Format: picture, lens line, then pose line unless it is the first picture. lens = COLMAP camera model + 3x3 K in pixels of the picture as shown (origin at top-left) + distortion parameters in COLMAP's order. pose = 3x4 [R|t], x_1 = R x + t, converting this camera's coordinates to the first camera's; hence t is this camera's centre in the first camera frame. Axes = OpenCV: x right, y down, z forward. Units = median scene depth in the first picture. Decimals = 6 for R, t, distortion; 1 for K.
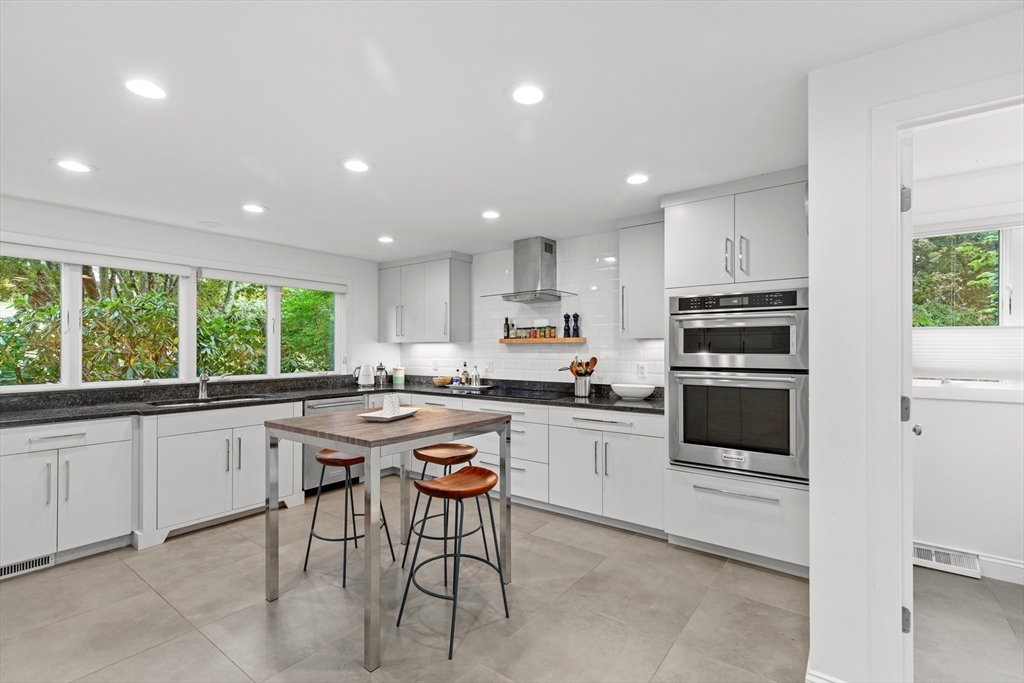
lens RADIAL K [[459.6, 0, 527.2], [0, 459.6, 349.6], [0, 0, 1]] dist [0.000186, 0.000085]
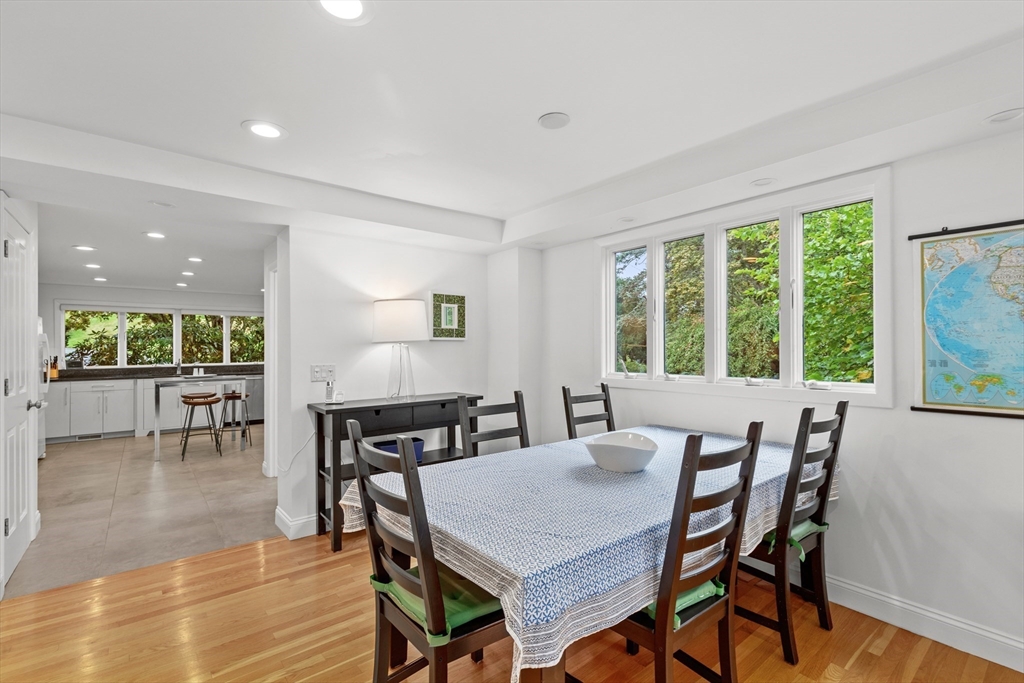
lens RADIAL K [[459.6, 0, 527.2], [0, 459.6, 349.6], [0, 0, 1]] dist [0.000186, 0.000085]
pose [[0.968998, -0.011300, -0.246811, 1.162573], [0.011623, 0.999932, -0.000148, 0.016757], [0.246796, -0.002726, 0.969064, -0.526871]]
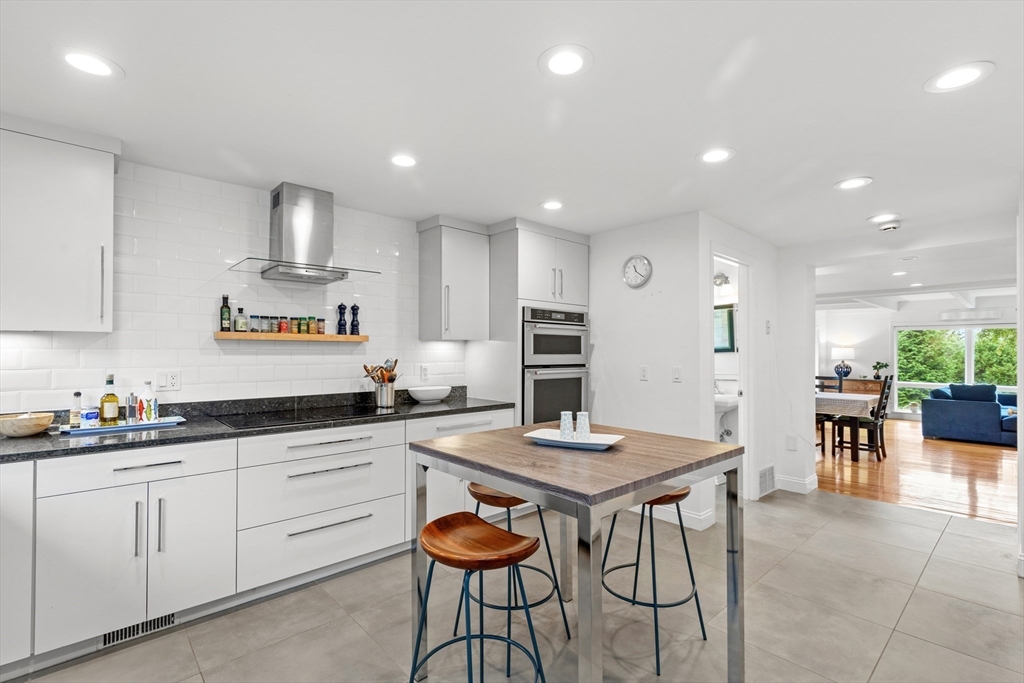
lens RADIAL K [[465.0, 0, 488.7], [0, 465.0, 345.9], [0, 0, 1]] dist [0.001447, 0.000125]
pose [[0.219650, 0.011318, 0.975513, -0.598004], [-0.006476, 0.999928, -0.010143, -0.001302], [-0.975557, -0.004089, 0.219708, 0.576312]]
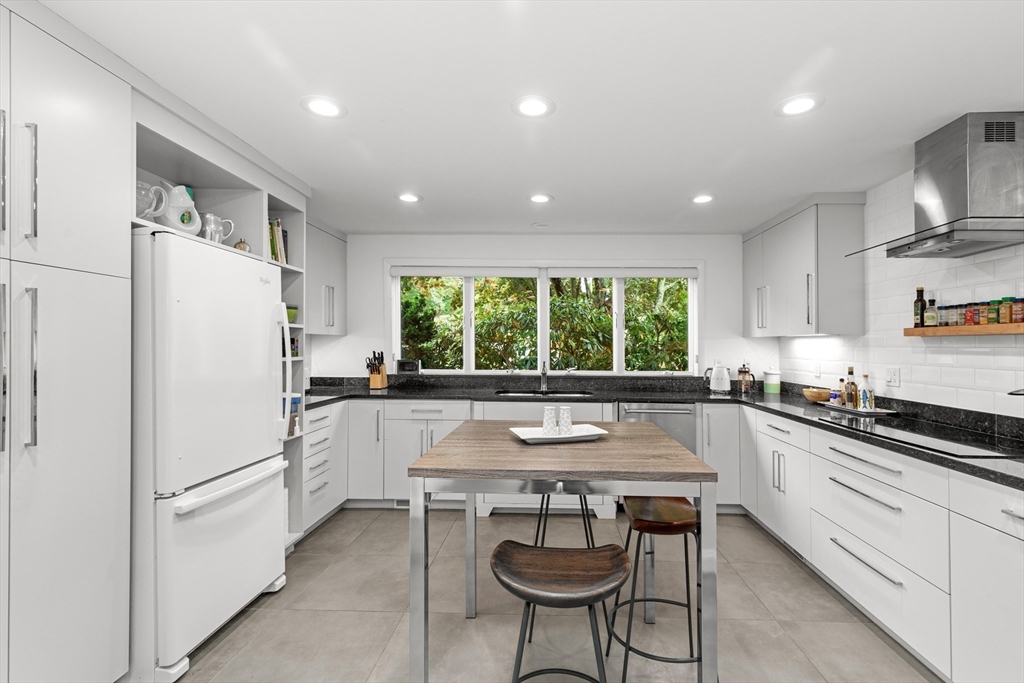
lens RADIAL K [[475.9, 0, 537.1], [0, 475.9, 343.2], [0, 0, 1]] dist [-0.000640, -0.000435]
pose [[0.568220, 0.001986, -0.822874, 0.172832], [-0.009892, 0.999941, -0.004418, 0.001746], [0.822817, 0.010650, 0.568207, 0.330467]]
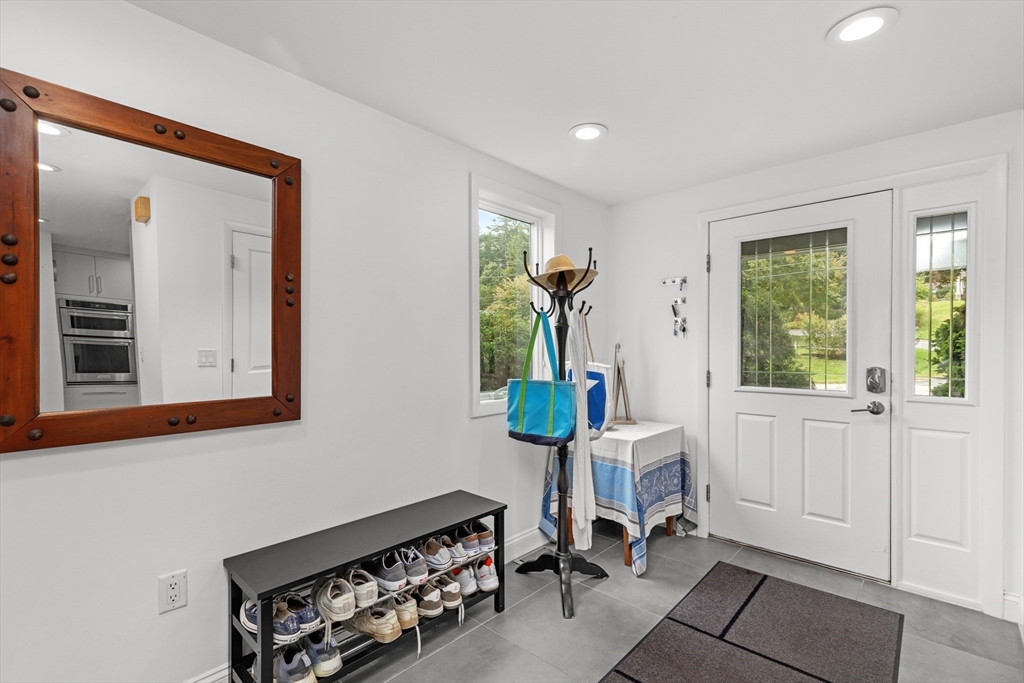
lens RADIAL K [[465.0, 0, 488.7], [0, 465.0, 345.9], [0, 0, 1]] dist [0.001447, 0.000125]
pose [[0.128826, 0.003443, 0.991661, -0.953517], [-0.006698, 0.999974, -0.002602, 0.051630], [-0.991645, -0.006307, 0.128845, -0.701506]]
